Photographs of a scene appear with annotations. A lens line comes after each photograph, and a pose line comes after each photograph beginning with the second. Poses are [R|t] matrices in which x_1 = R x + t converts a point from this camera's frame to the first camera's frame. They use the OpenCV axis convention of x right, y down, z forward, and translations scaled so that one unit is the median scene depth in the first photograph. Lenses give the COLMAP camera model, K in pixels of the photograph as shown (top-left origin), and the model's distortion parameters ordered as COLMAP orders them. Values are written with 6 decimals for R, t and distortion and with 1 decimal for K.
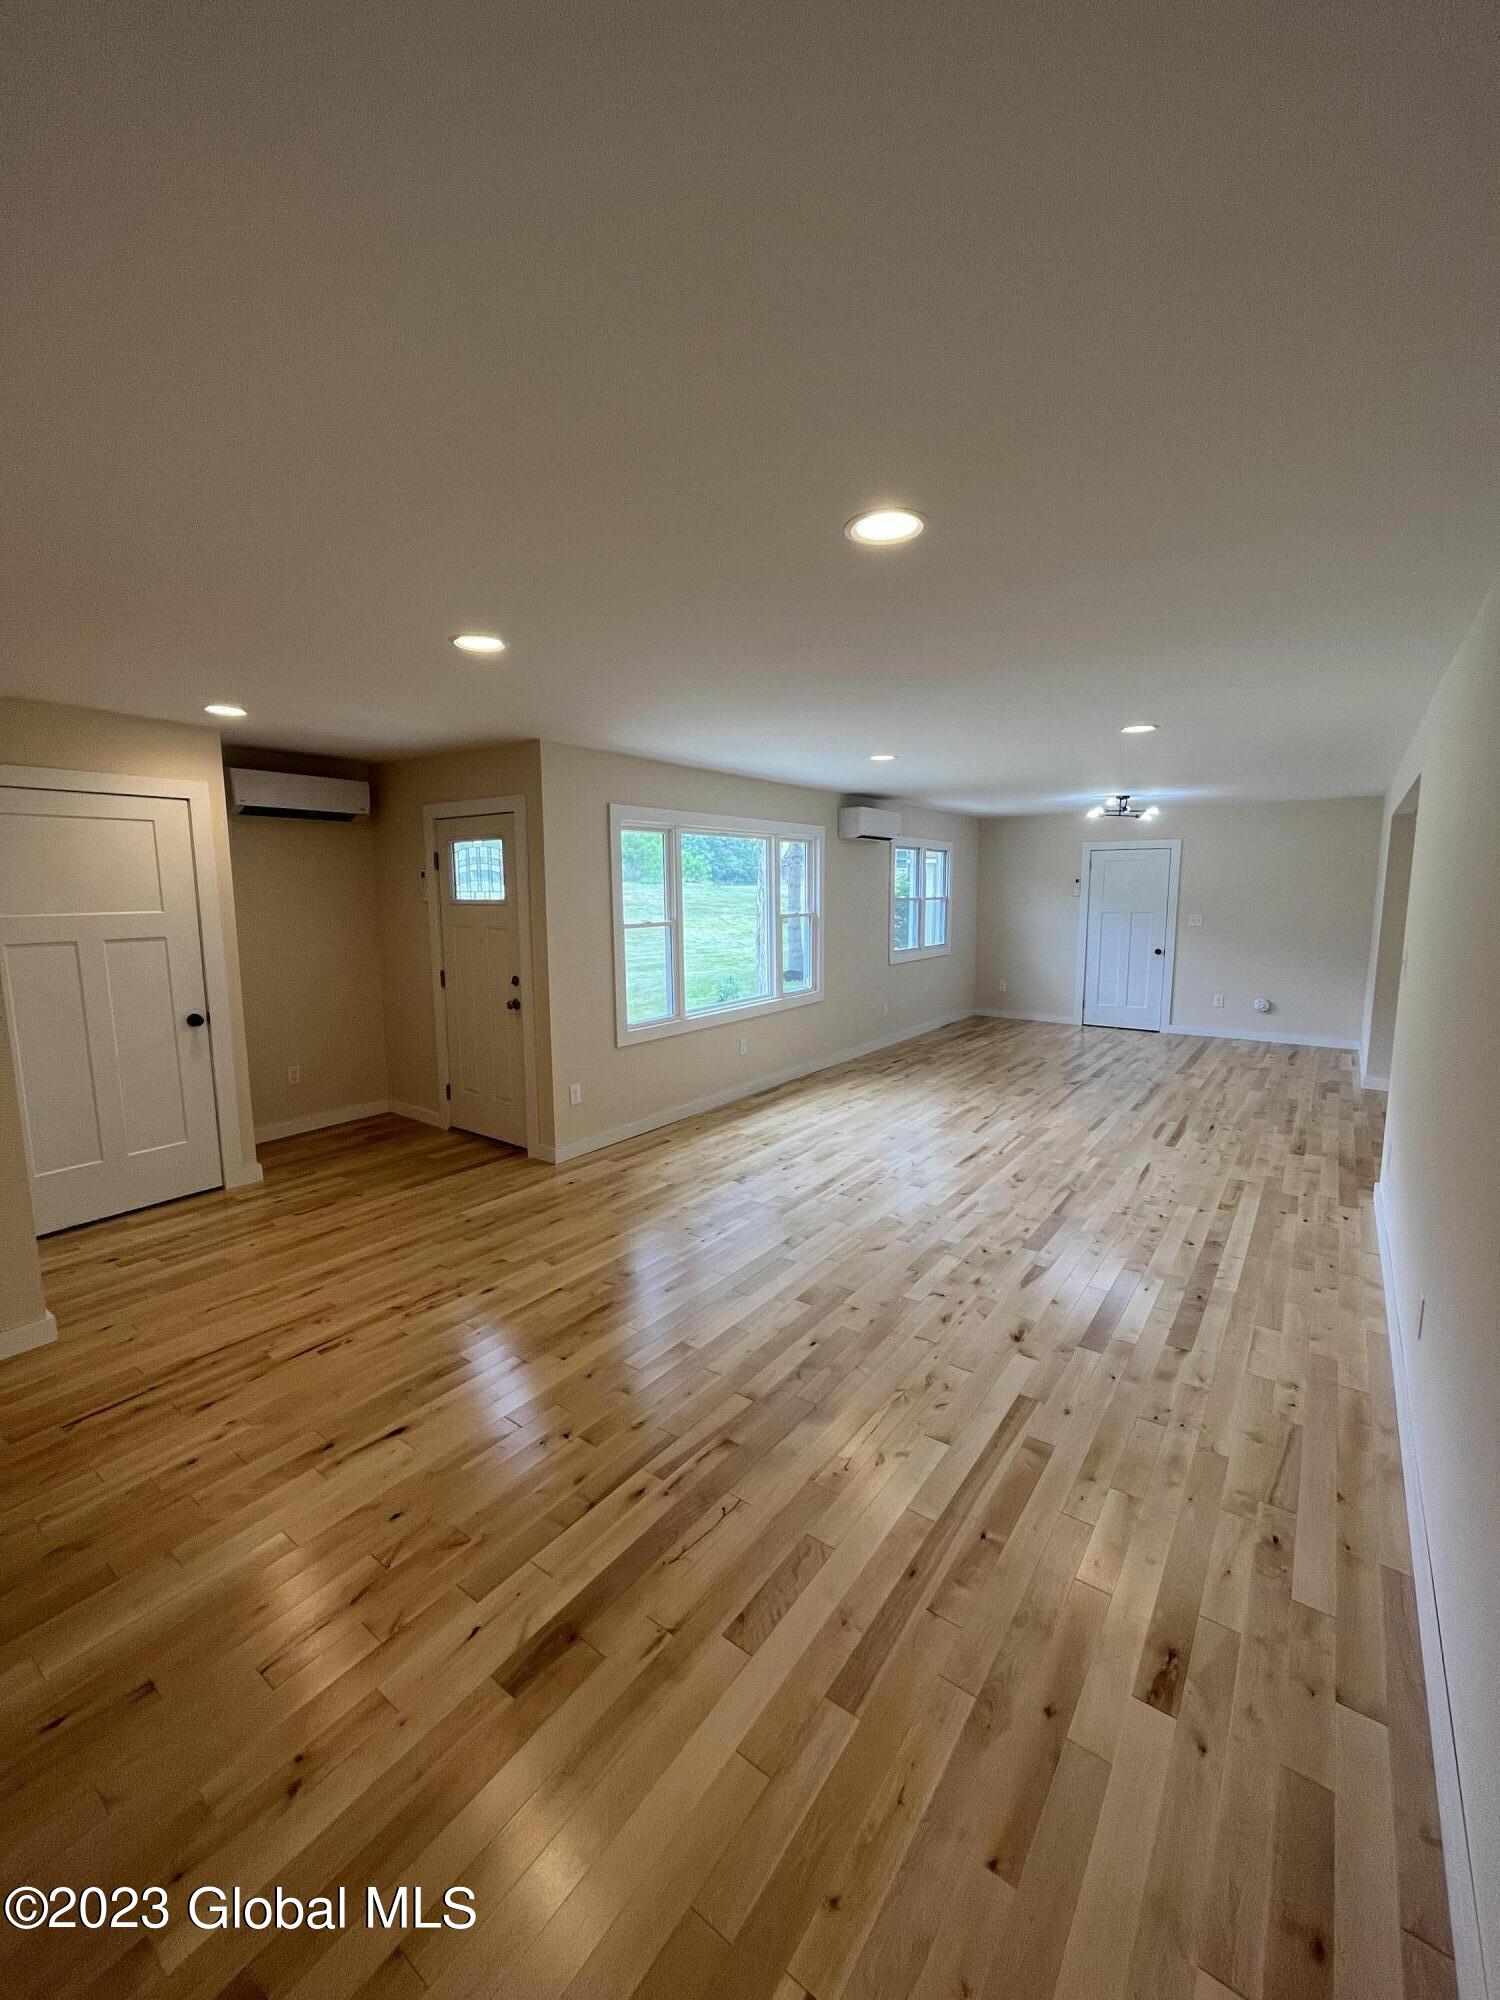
lens RADIAL K [[803.4, 0, 749.6], [0, 803.4, 995.6], [0, 0, 1]] dist [-0.004485, 0.000722]
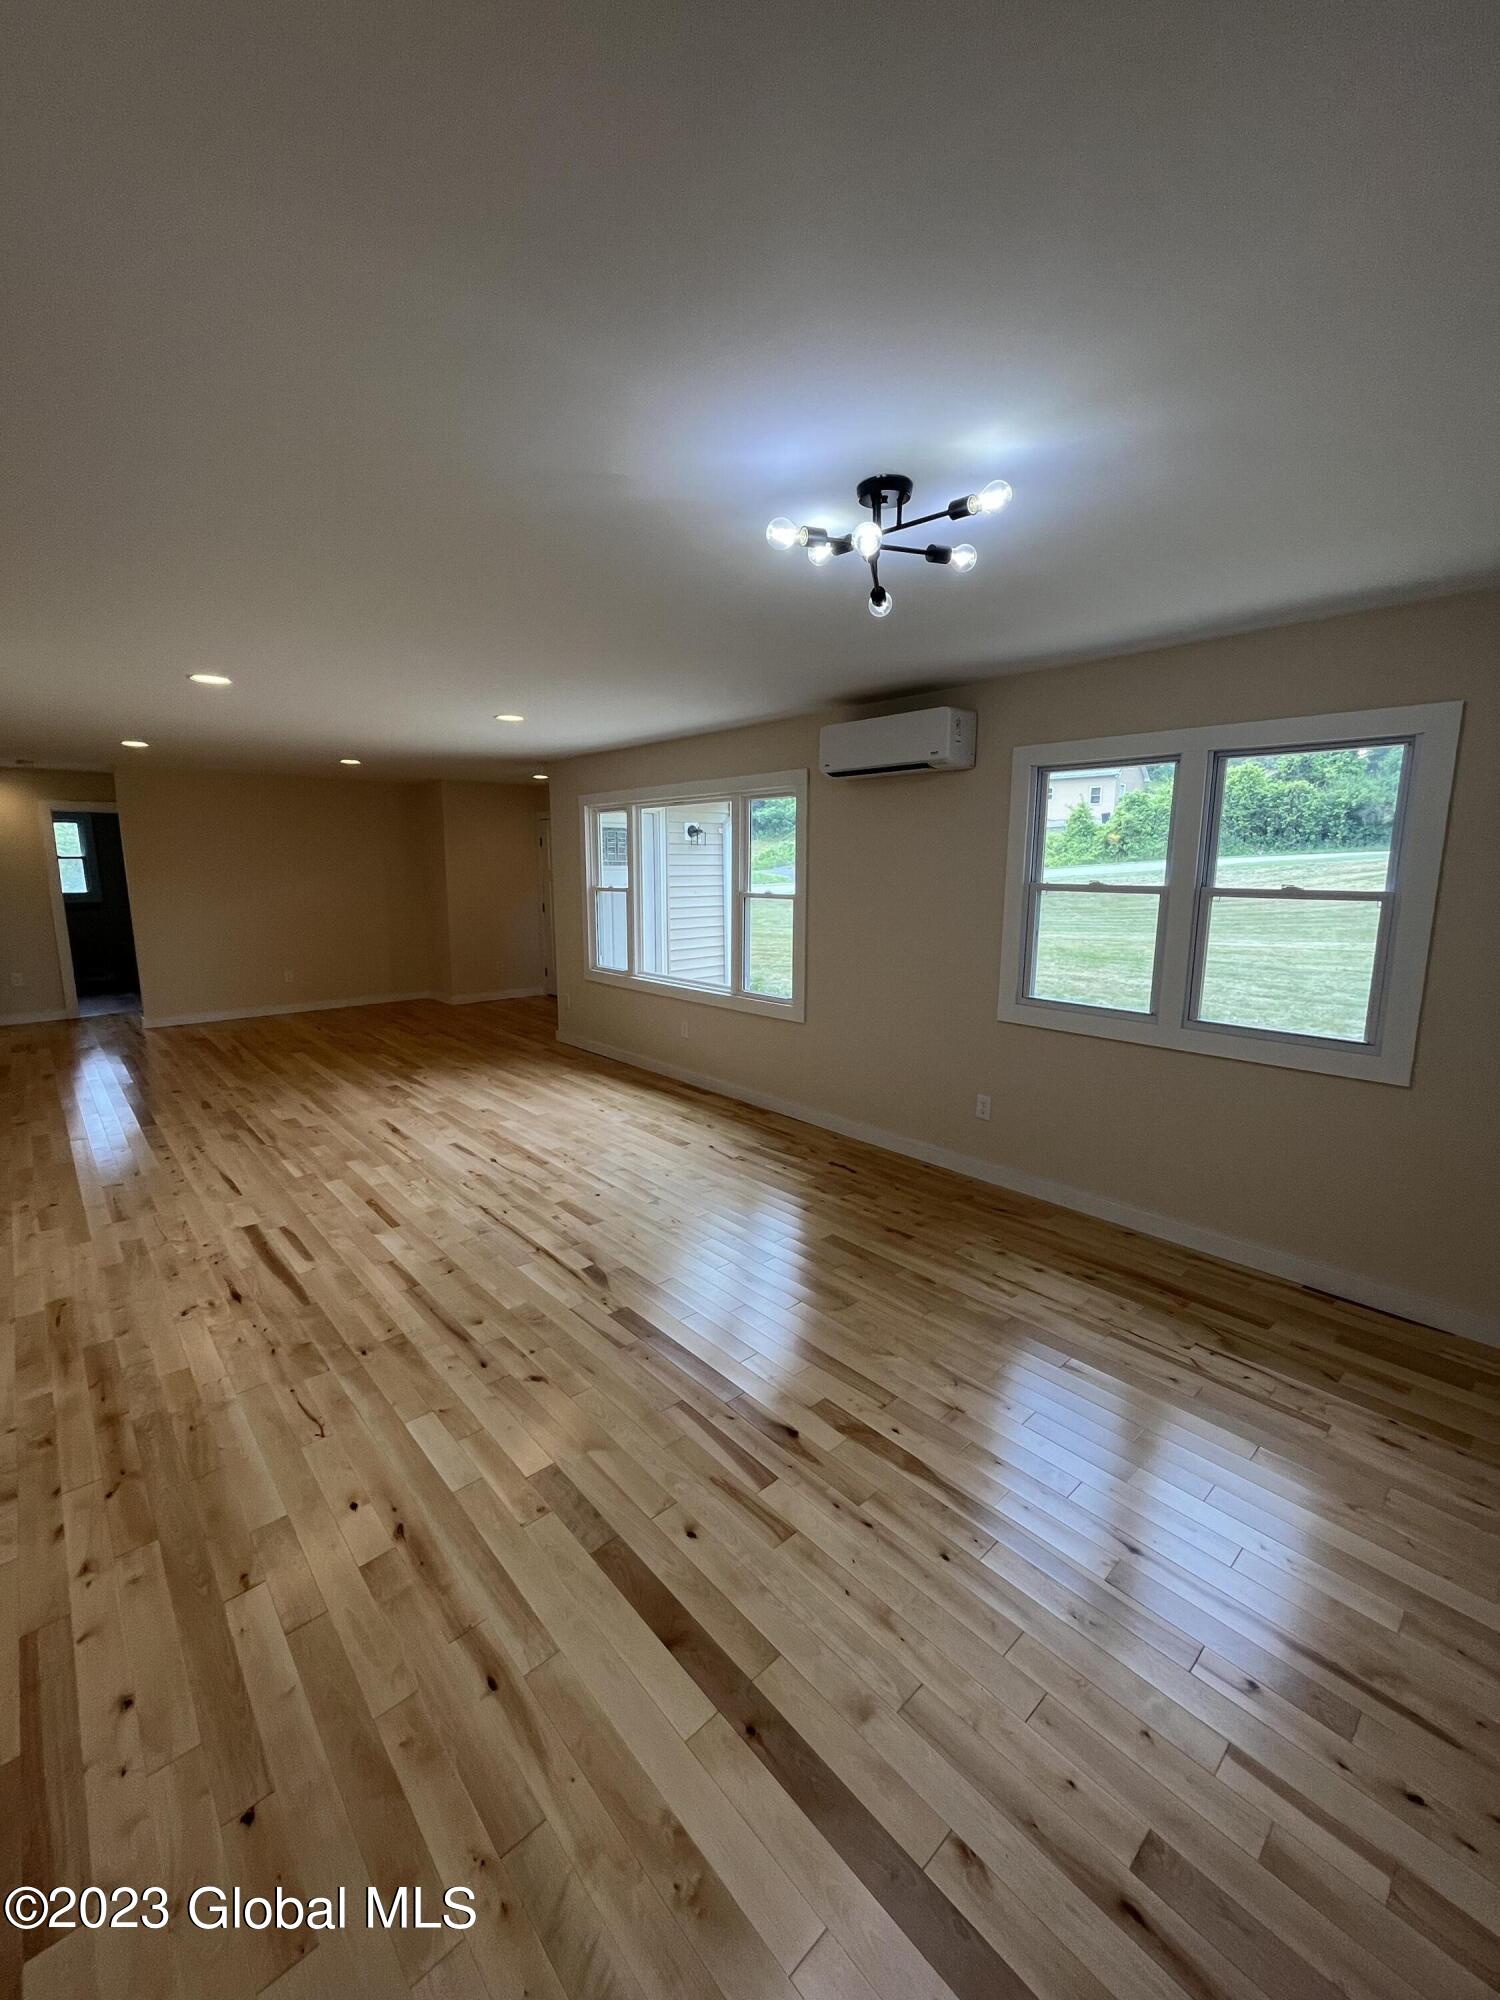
lens RADIAL K [[803.4, 0, 749.6], [0, 803.4, 995.6], [0, 0, 1]] dist [-0.004485, 0.000722]
pose [[-0.201140, 0.160499, -0.966324, 1.226112], [-0.135891, 0.972375, 0.189790, -0.226891], [0.970091, 0.169489, -0.173773, 1.718145]]
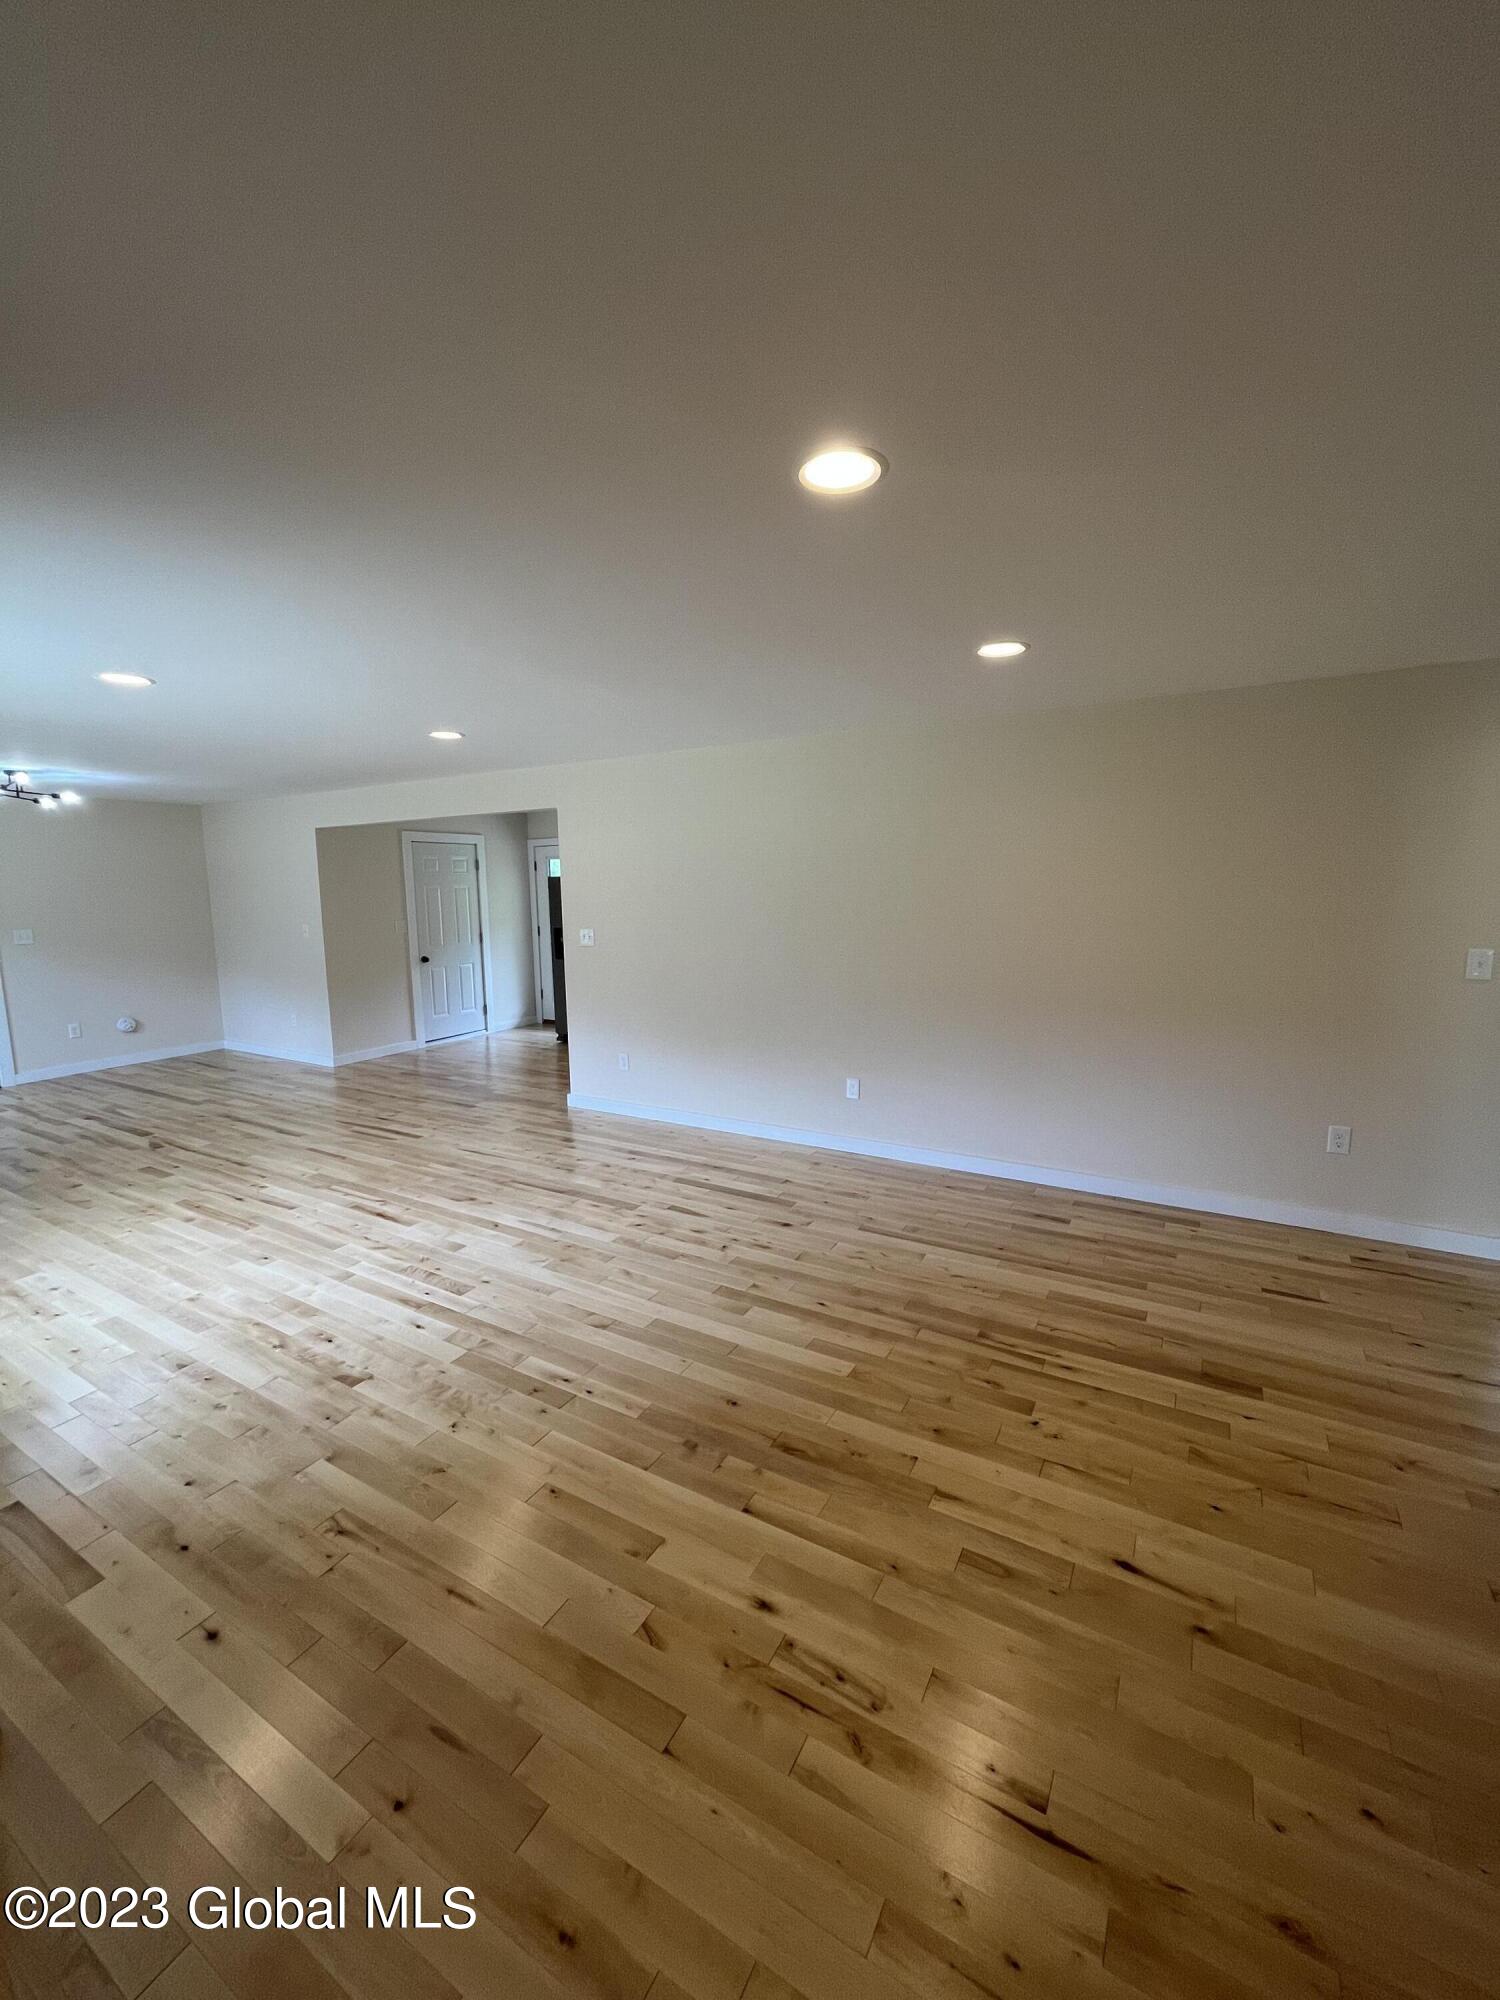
lens RADIAL K [[803.4, 0, 749.6], [0, 803.4, 995.6], [0, 0, 1]] dist [-0.004485, 0.000722]
pose [[-0.097632, -0.134423, 0.986103, -0.593584], [0.147843, 0.977884, 0.147940, -0.094505], [-0.984180, 0.160232, -0.075599, 0.716487]]
